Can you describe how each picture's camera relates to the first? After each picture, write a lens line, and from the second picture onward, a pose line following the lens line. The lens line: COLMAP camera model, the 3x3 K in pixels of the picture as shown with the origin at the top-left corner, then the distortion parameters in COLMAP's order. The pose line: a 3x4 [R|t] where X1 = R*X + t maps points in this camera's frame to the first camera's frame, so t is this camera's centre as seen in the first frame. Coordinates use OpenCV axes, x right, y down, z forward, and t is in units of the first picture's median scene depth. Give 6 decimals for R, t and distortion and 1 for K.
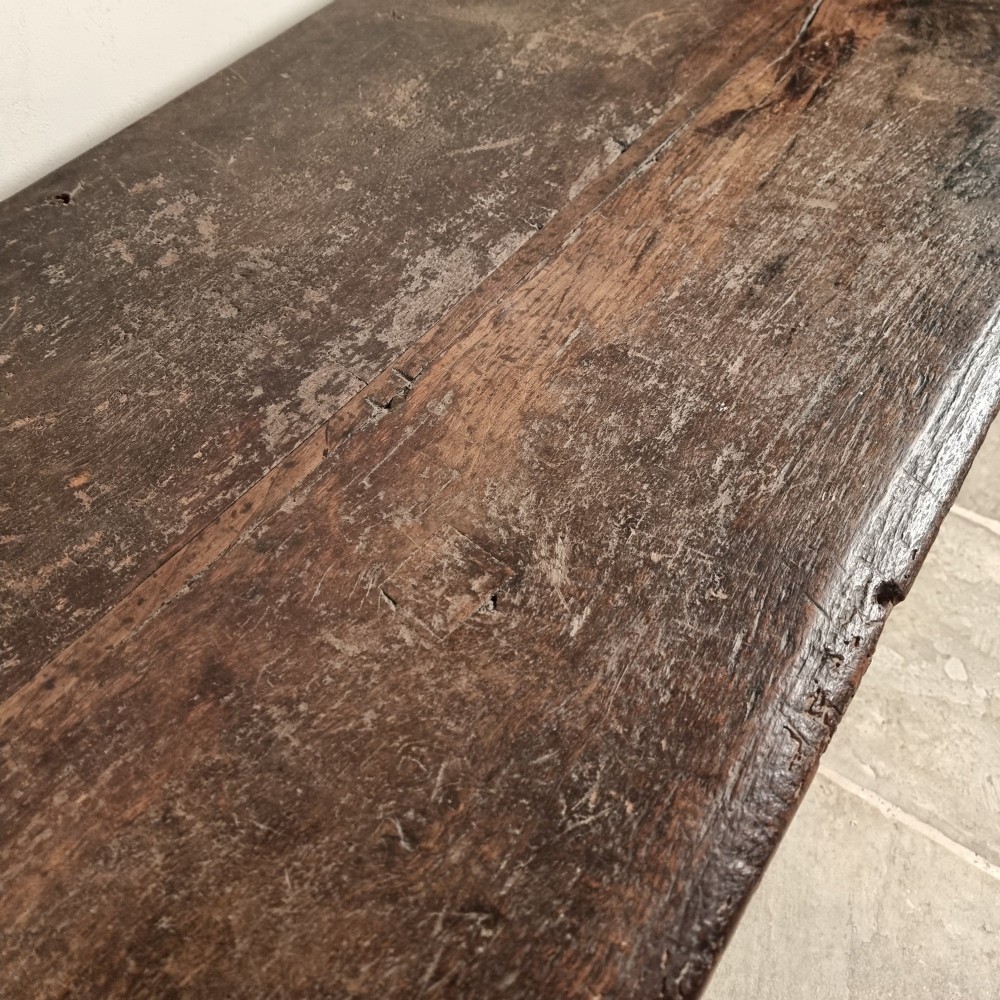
lens RADIAL K [[942.8, 0, 508.6], [0, 942.8, 502.1], [0, 0, 1]] dist [0.076434, -0.062779]
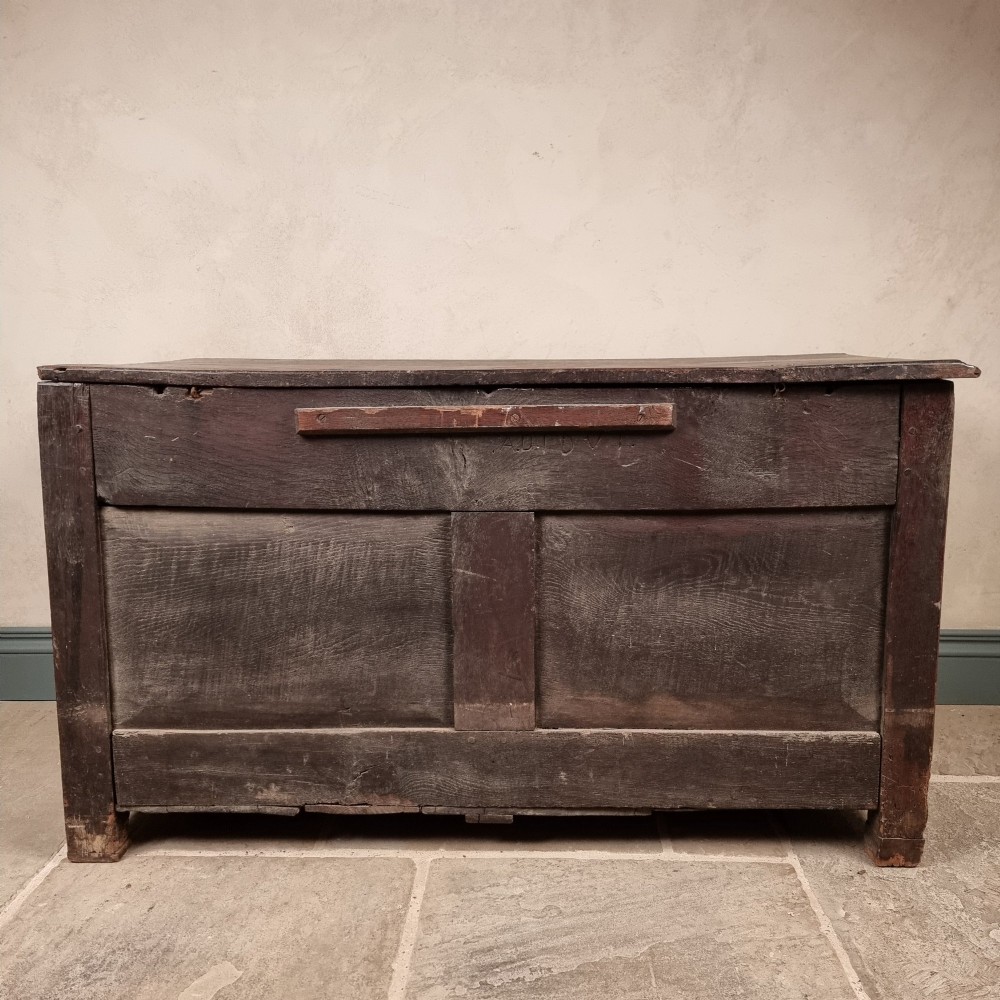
lens RADIAL K [[947.9, 0, 501.6], [0, 947.9, 505.3], [0, 0, 1]] dist [0.064190, -0.023493]
pose [[0.546673, 0.138256, -0.825853, 2.154503], [-0.674280, 0.657471, -0.336272, 1.293102], [0.496483, 0.740687, 0.452645, -0.145735]]
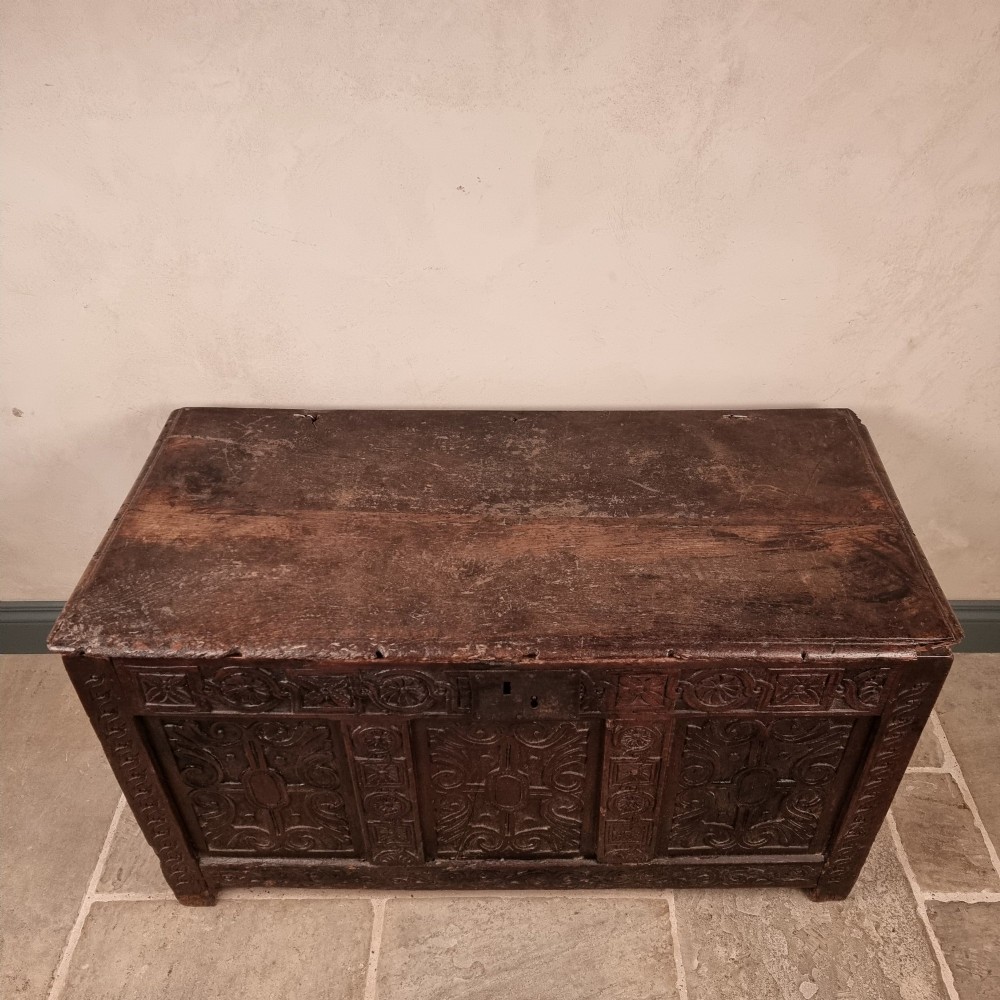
lens RADIAL K [[942.8, 0, 508.6], [0, 942.8, 502.1], [0, 0, 1]] dist [0.076434, -0.062779]
pose [[0.566885, 0.532297, -0.628730, 1.608978], [-0.661605, 0.748913, 0.037521, -0.254692], [0.490837, 0.394701, 0.776718, -1.240198]]
